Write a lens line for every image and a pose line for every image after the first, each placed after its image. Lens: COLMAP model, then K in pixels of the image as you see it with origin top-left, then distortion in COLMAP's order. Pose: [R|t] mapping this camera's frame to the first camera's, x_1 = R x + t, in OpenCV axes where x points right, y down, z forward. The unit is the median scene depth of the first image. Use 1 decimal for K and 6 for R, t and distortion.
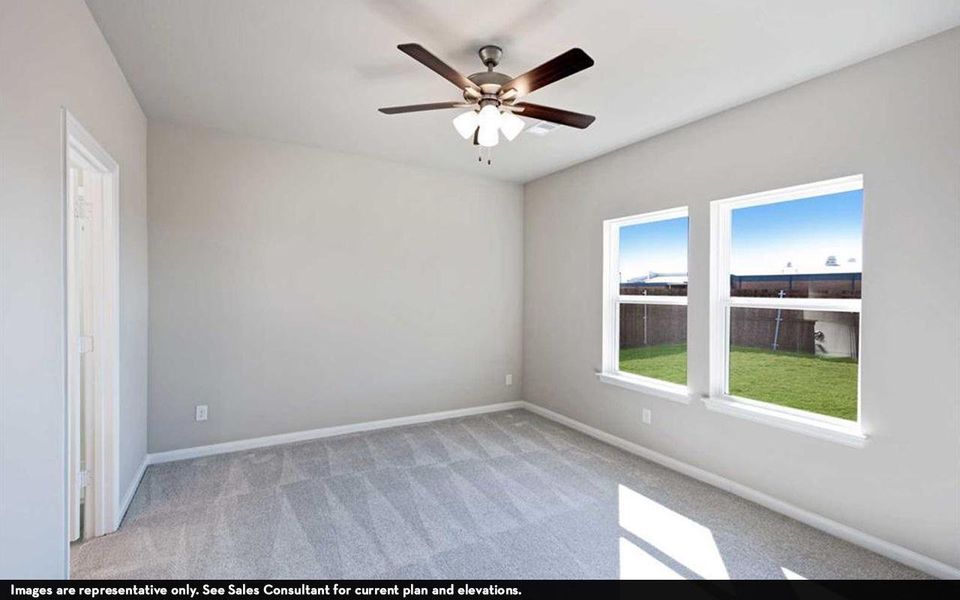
lens RADIAL K [[452.9, 0, 475.0], [0, 452.9, 292.8], [0, 0, 1]] dist [-0.001049, -0.000196]
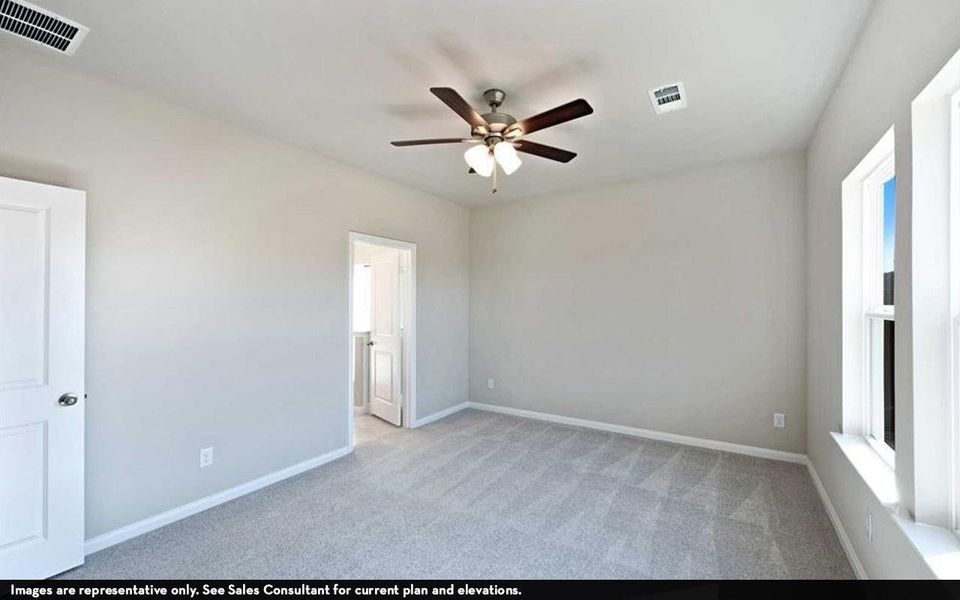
lens RADIAL K [[385.3, 0, 477.1], [0, 385.3, 298.2], [0, 0, 1]] dist [-0.002150, -0.000317]
pose [[0.481542, -0.014962, -0.876295, 0.607638], [-0.010846, 0.999676, -0.023028, 0.004582], [0.876356, 0.020593, 0.481223, 0.354184]]
